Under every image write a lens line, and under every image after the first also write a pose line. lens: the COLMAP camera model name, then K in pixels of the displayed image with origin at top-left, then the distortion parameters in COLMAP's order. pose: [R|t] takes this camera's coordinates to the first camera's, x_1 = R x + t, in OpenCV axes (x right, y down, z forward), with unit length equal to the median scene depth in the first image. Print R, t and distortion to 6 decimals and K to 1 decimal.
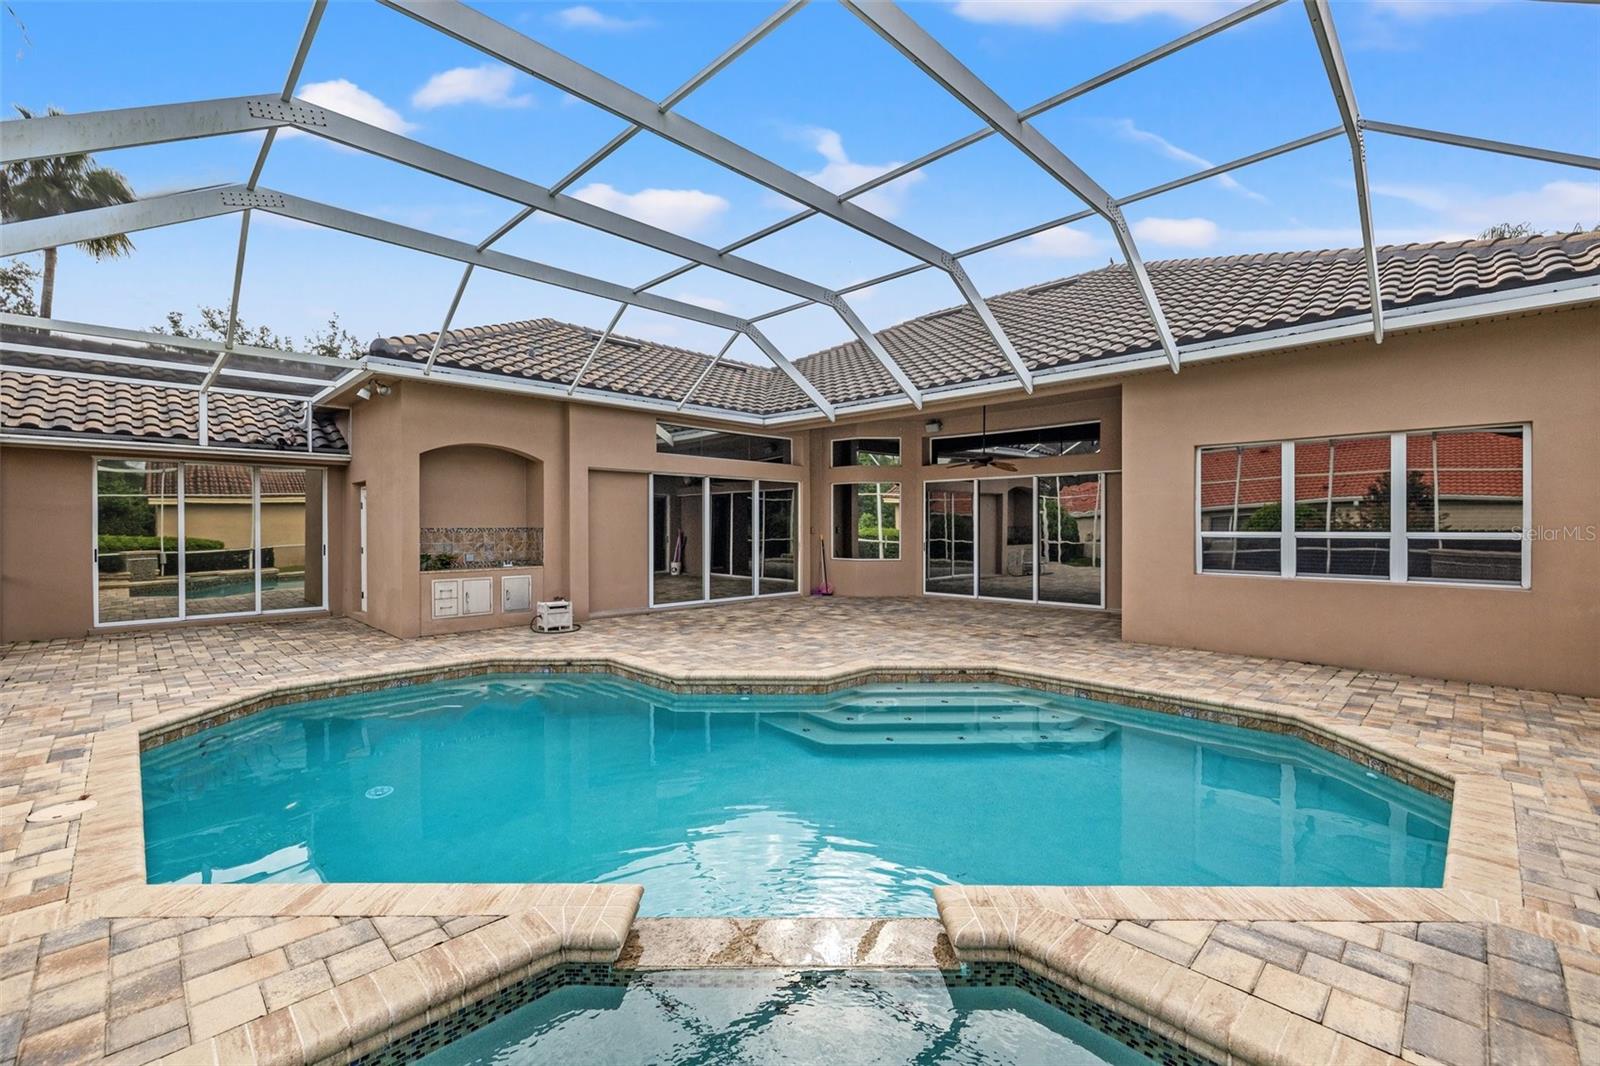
lens RADIAL K [[671.3, 0, 800.0], [0, 671.3, 533.0], [0, 0, 1]] dist [-0.020831, -0.000324]
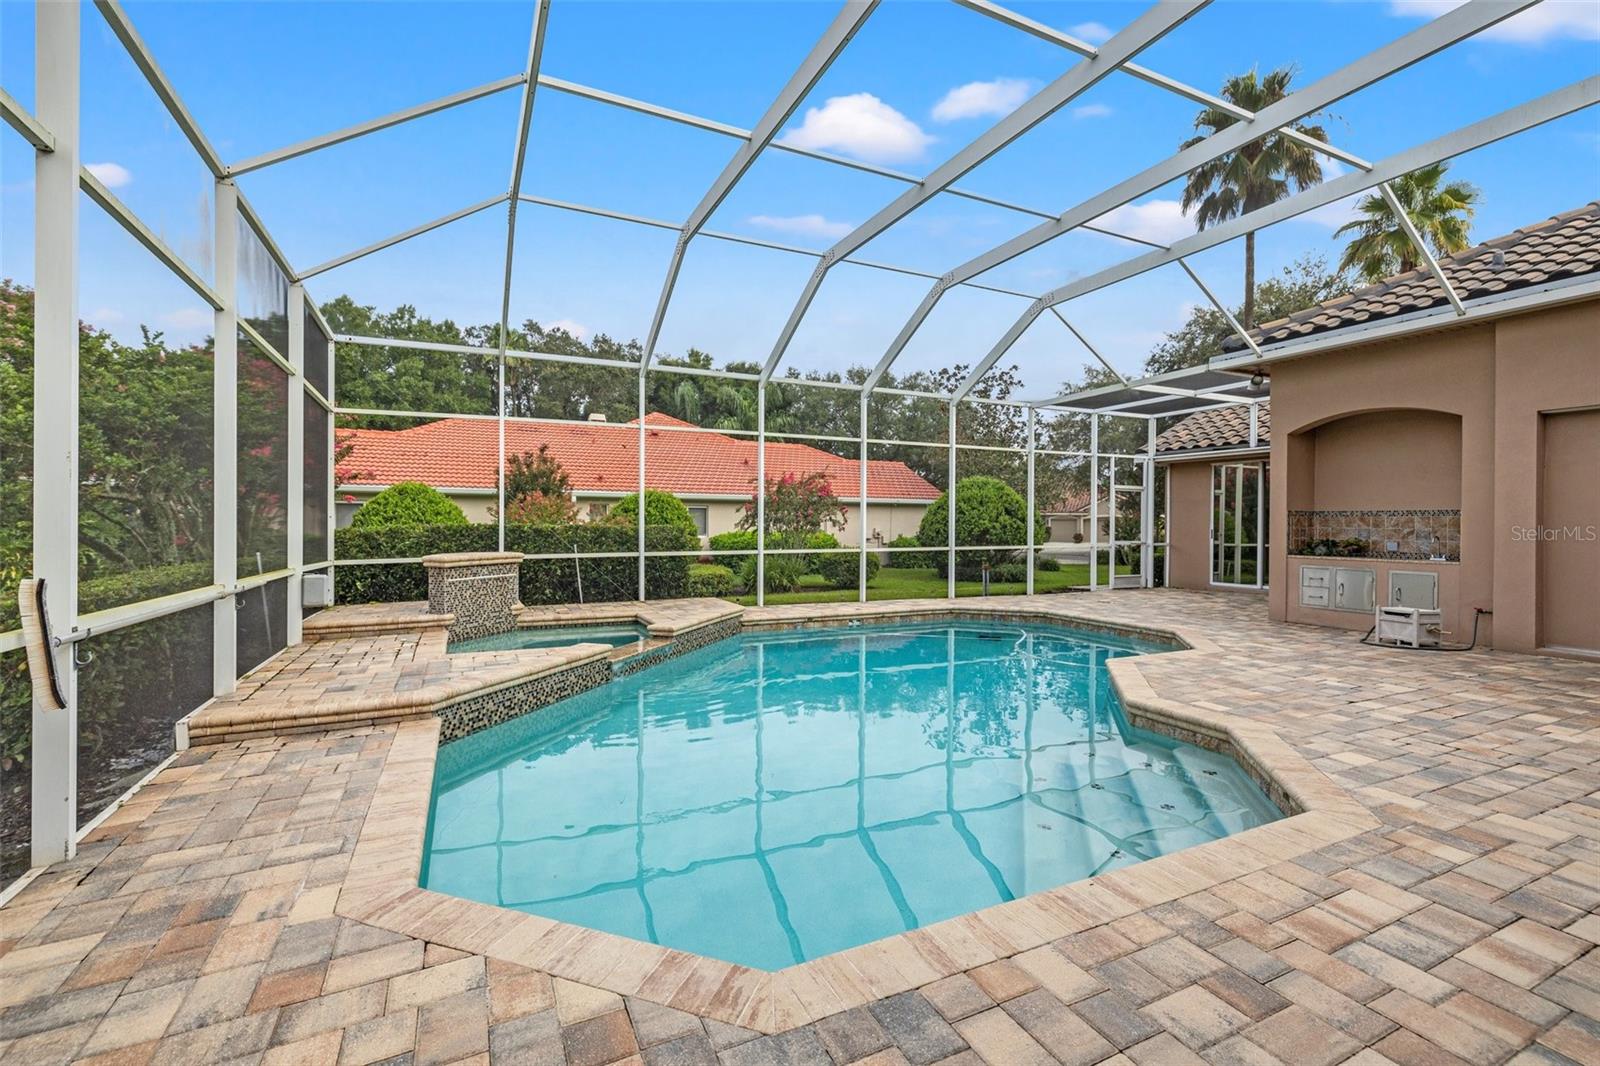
lens RADIAL K [[687.3, 0, 790.0], [0, 687.3, 525.9], [0, 0, 1]] dist [0.001639, 0.000175]
pose [[-0.325673, 0.005330, -0.945467, 0.659145], [-0.010493, 0.999902, 0.009251, 0.013908], [0.945424, 0.012934, -0.325586, 0.677547]]
